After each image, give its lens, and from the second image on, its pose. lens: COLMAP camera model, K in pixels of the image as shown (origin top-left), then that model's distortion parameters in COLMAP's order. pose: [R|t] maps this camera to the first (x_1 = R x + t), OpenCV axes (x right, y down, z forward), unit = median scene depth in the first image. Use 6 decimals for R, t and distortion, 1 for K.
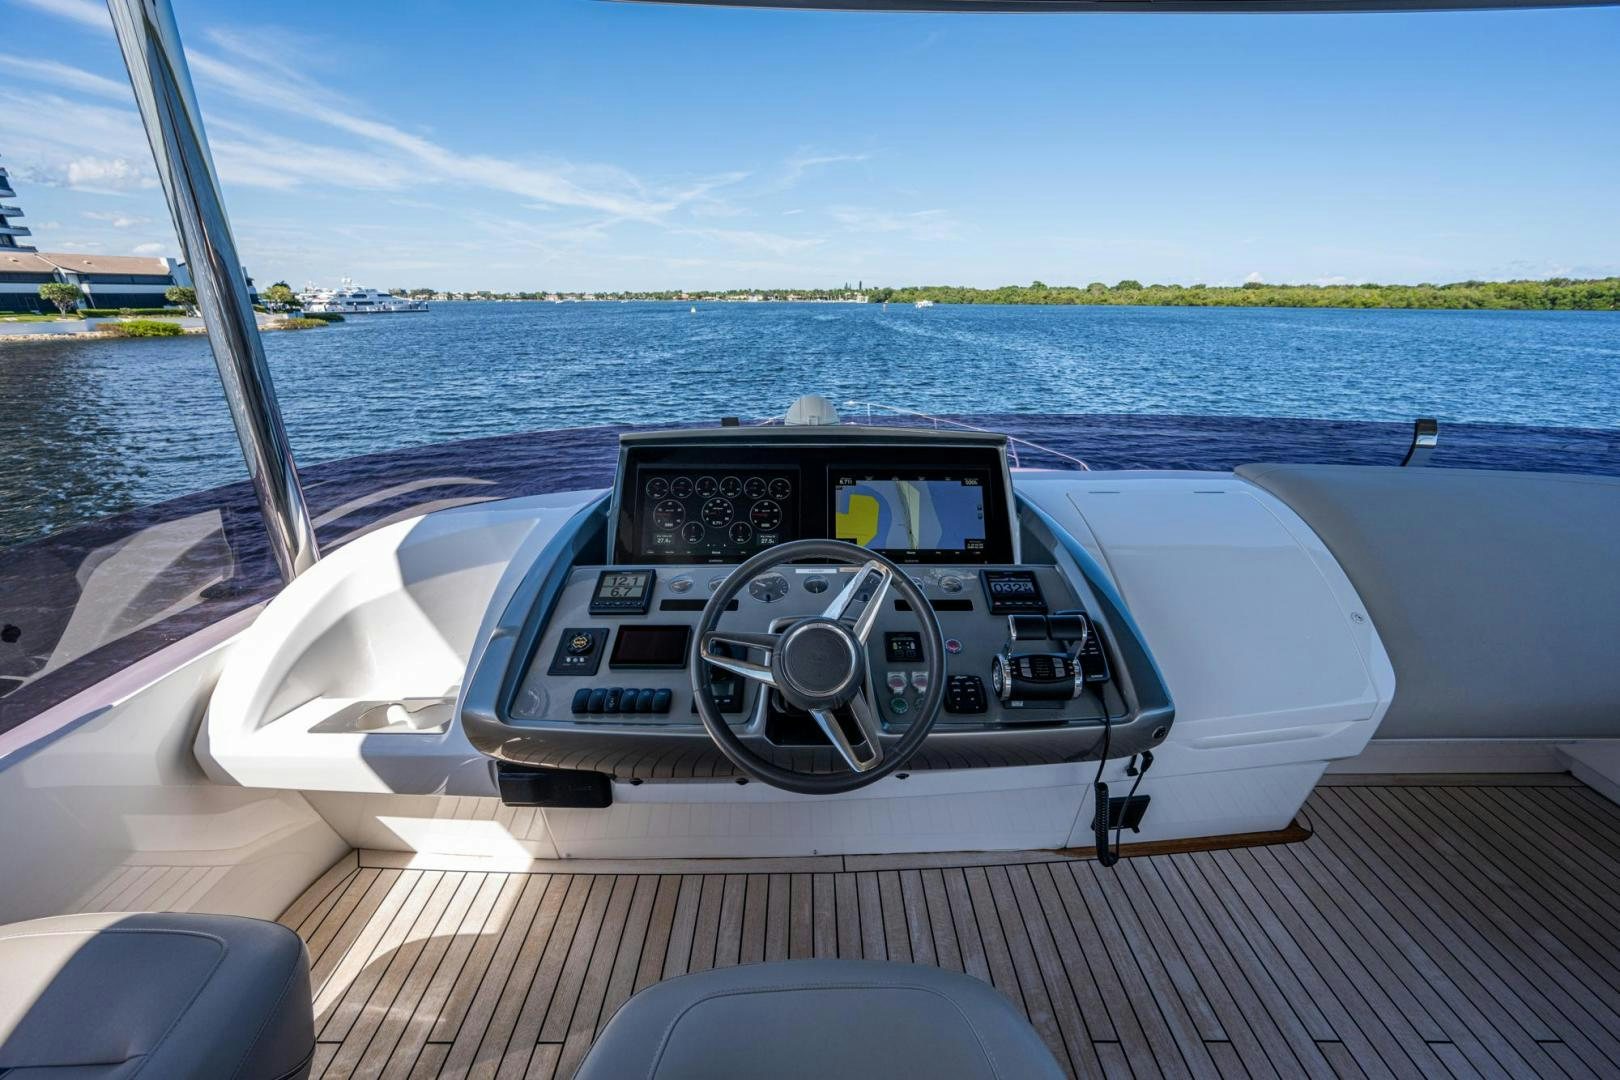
lens RADIAL K [[665.4, 0, 811.1], [0, 665.4, 565.5], [0, 0, 1]] dist [-0.002952, 0.000207]
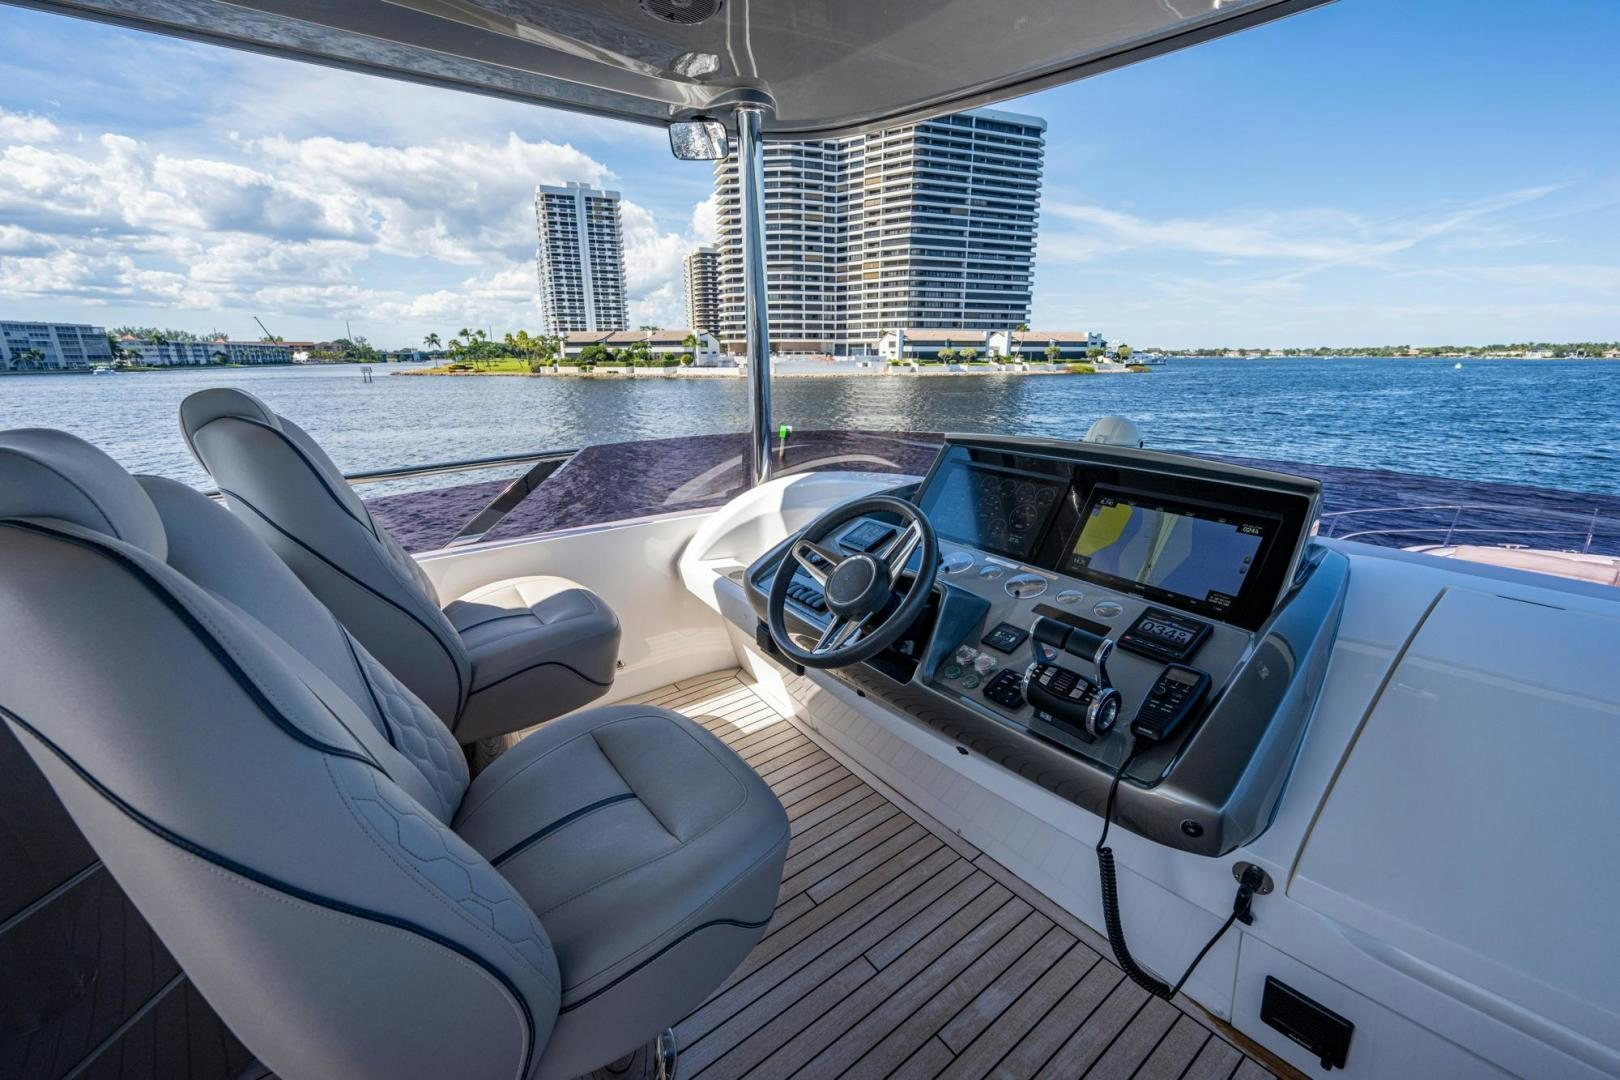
lens RADIAL K [[665.4, 0, 811.1], [0, 665.4, 565.5], [0, 0, 1]] dist [-0.002952, 0.000207]
pose [[0.578148, 0.244982, -0.778286, 0.106712], [-0.307683, 0.948901, 0.070125, 0.005082], [0.755696, 0.198922, 0.623982, 0.013661]]
